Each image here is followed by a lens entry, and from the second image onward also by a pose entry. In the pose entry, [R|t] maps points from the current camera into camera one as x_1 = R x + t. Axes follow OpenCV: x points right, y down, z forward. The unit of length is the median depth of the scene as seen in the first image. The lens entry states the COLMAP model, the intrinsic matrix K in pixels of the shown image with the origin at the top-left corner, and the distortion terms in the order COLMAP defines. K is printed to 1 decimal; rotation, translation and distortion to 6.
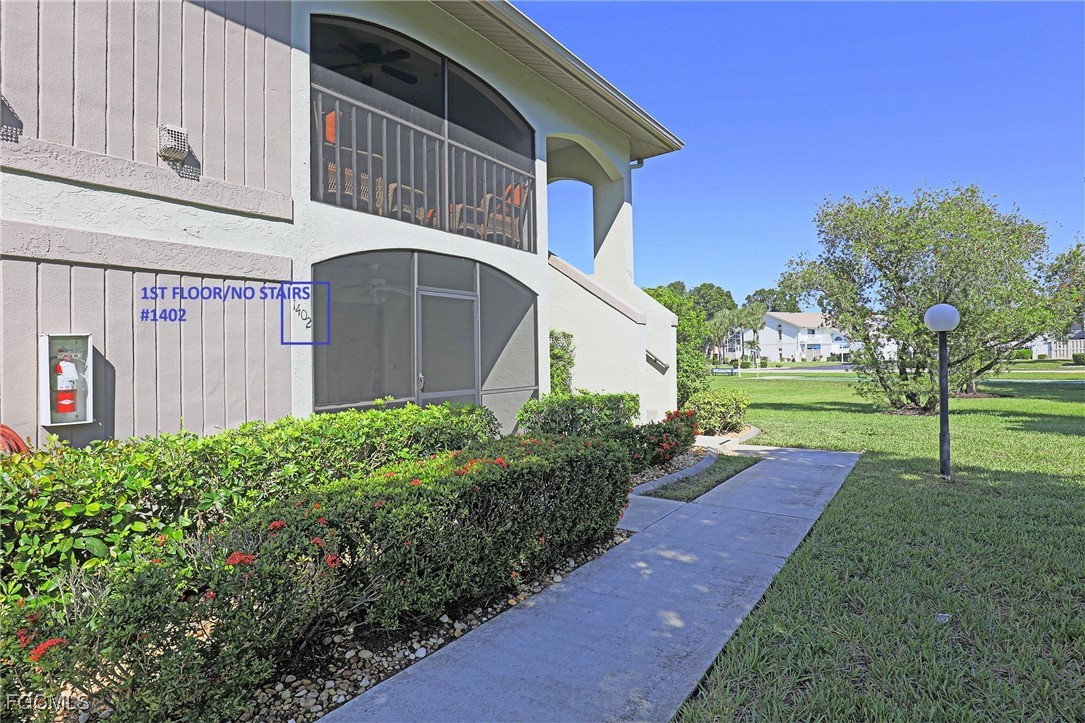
lens RADIAL K [[568.5, 0, 542.5], [0, 568.5, 361.5], [0, 0, 1]] dist [-0.020753, 0.001088]
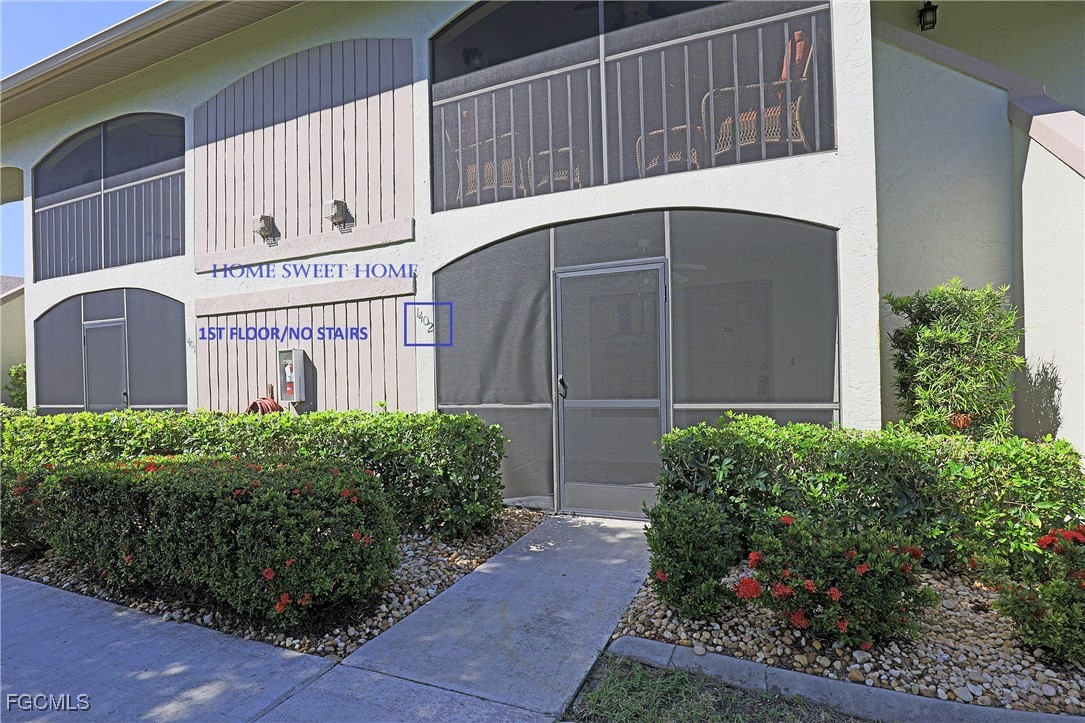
lens RADIAL K [[568.5, 0, 542.5], [0, 568.5, 361.5], [0, 0, 1]] dist [-0.020753, 0.001088]
pose [[0.199941, 0.015384, -0.979687, 0.693175], [0.025584, 0.999454, 0.020916, -0.019309], [0.979474, -0.029246, 0.199438, 0.972191]]
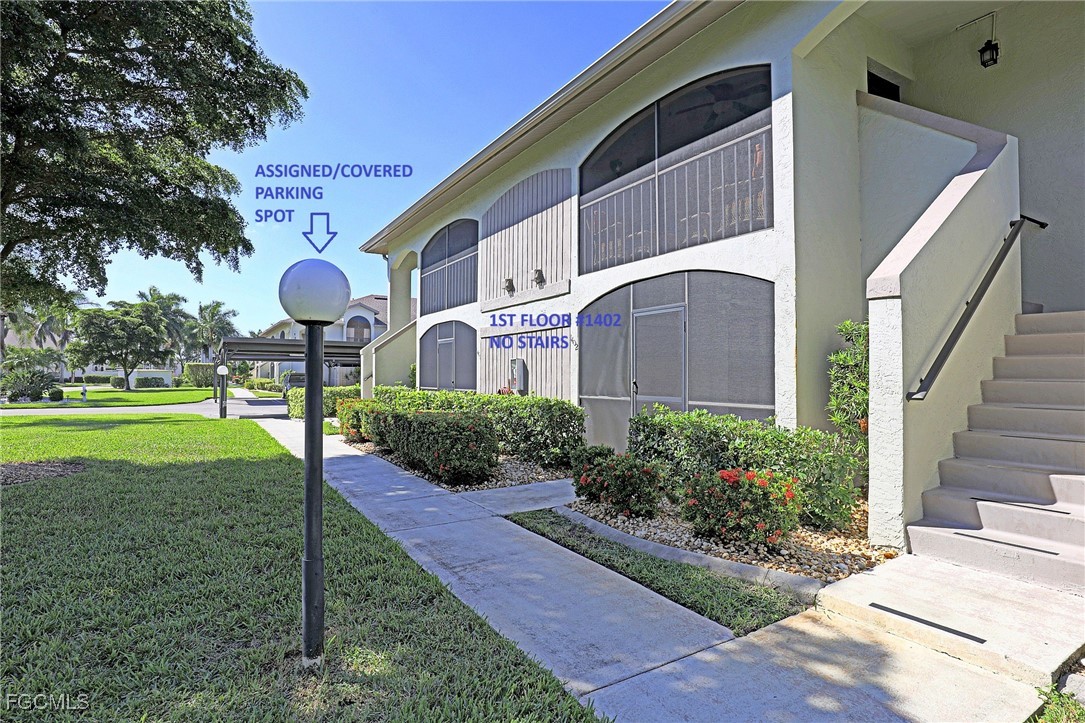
lens RADIAL K [[568.5, 0, 542.5], [0, 568.5, 361.5], [0, 0, 1]] dist [-0.020753, 0.001088]
pose [[-0.392910, 0.007818, -0.919544, 1.230171], [0.011213, 0.999930, 0.003710, -0.030221], [0.919508, -0.008853, -0.392971, 1.566257]]
